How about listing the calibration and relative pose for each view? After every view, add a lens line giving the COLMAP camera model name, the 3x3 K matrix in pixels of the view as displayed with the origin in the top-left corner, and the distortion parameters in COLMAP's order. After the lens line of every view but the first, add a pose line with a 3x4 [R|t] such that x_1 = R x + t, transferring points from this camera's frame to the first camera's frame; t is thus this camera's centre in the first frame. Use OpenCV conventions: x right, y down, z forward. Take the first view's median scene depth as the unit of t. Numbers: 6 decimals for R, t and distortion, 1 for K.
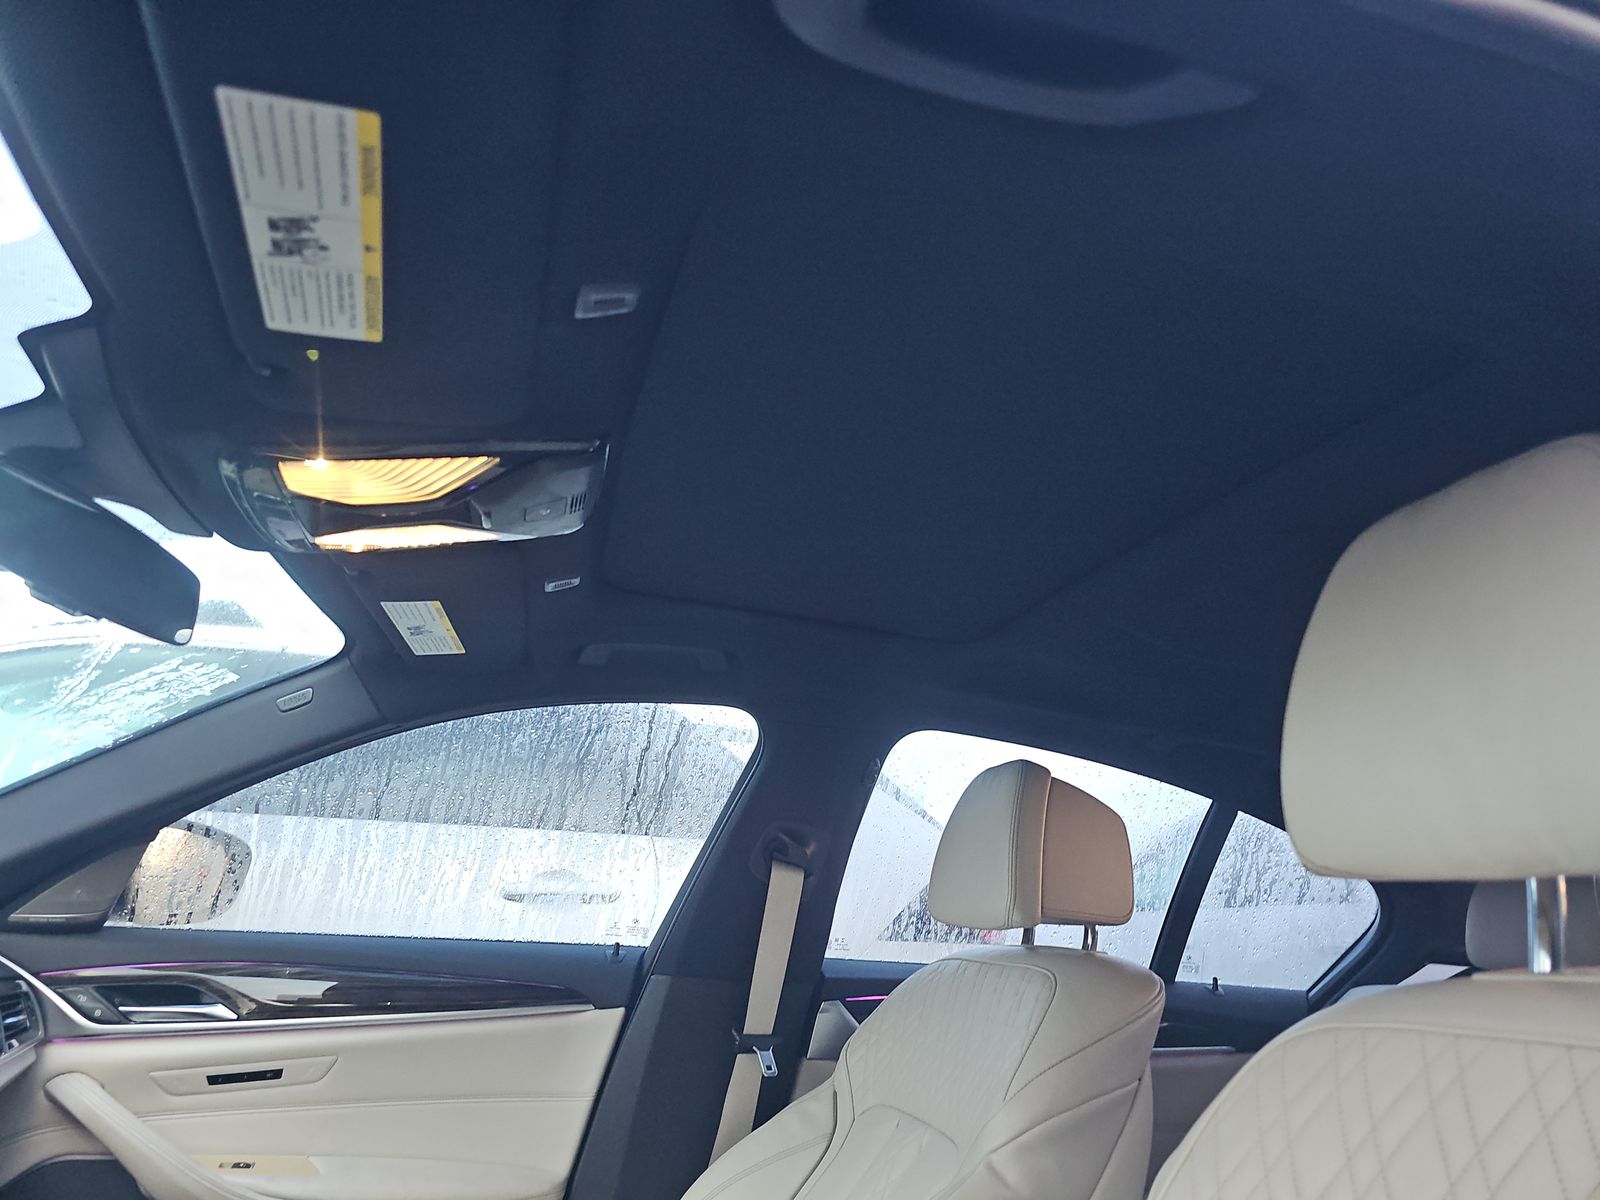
lens RADIAL K [[1078.2, 0, 803.4], [0, 1078.2, 588.6], [0, 0, 1]] dist [0.049003, -0.044276]
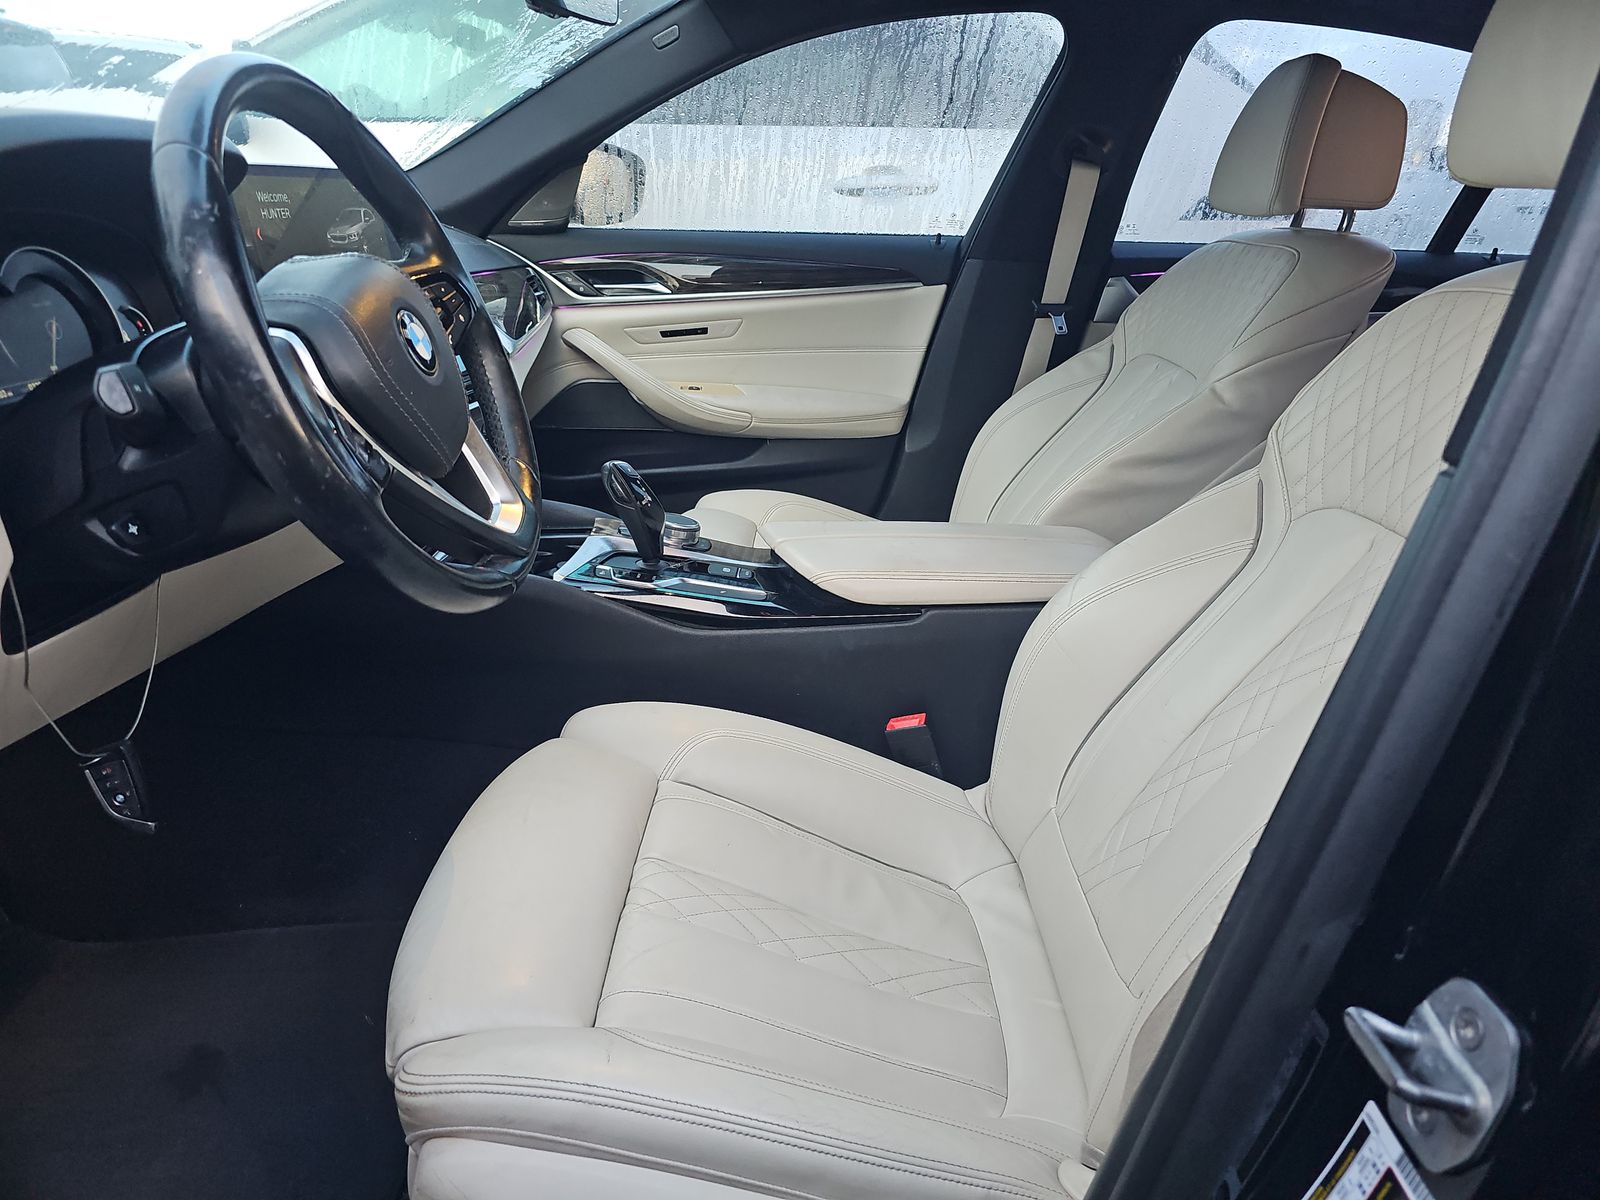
lens RADIAL K [[1078.2, 0, 804.7], [0, 1078.2, 573.3], [0, 0, 1]] dist [0.049003, -0.044276]
pose [[0.961455, 0.062622, -0.267736, 0.036041], [0.107133, 0.811450, 0.574518, -0.086011], [0.253232, -0.581057, 0.773464, -0.220360]]
